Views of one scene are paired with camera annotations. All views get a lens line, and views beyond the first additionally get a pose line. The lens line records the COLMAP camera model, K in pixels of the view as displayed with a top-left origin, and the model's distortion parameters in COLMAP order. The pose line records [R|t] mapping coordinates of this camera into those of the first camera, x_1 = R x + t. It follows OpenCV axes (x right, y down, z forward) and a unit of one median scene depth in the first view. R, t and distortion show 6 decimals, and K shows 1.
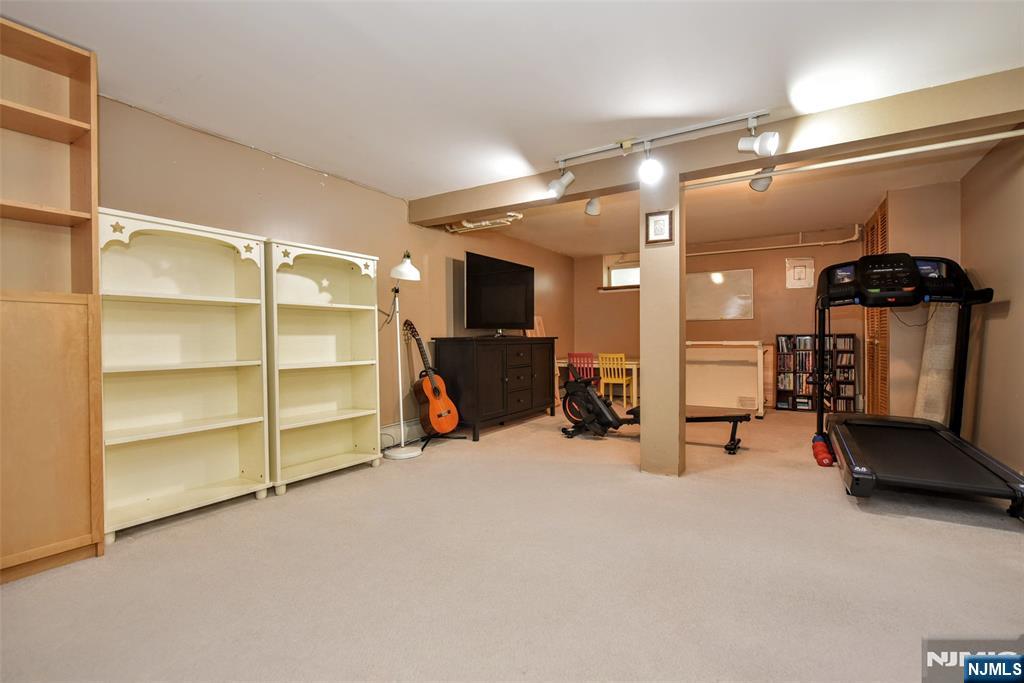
lens RADIAL K [[469.8, 0, 513.5], [0, 469.8, 342.6], [0, 0, 1]] dist [0.001430, 0.000025]
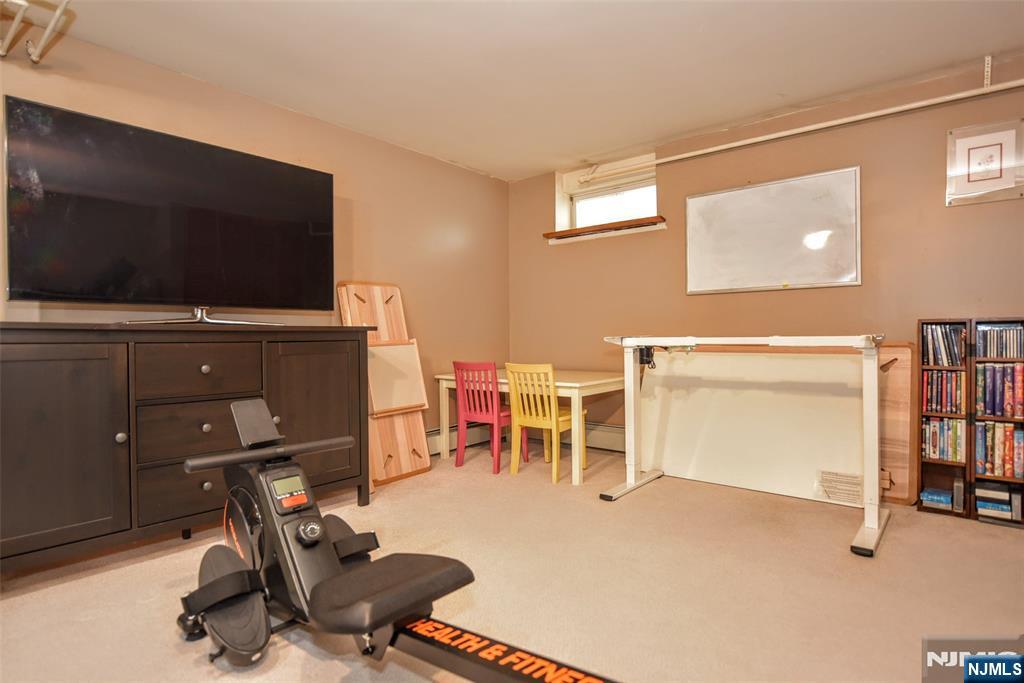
lens RADIAL K [[542.8, 0, 510.4], [0, 542.8, 339.6], [0, 0, 1]] dist [-0.004384, 0.000083]
pose [[0.988961, 0.002632, -0.148152, 0.288380], [-0.002716, 0.999996, -0.000364, 0.000503], [0.148150, 0.000762, 0.988965, 0.501341]]
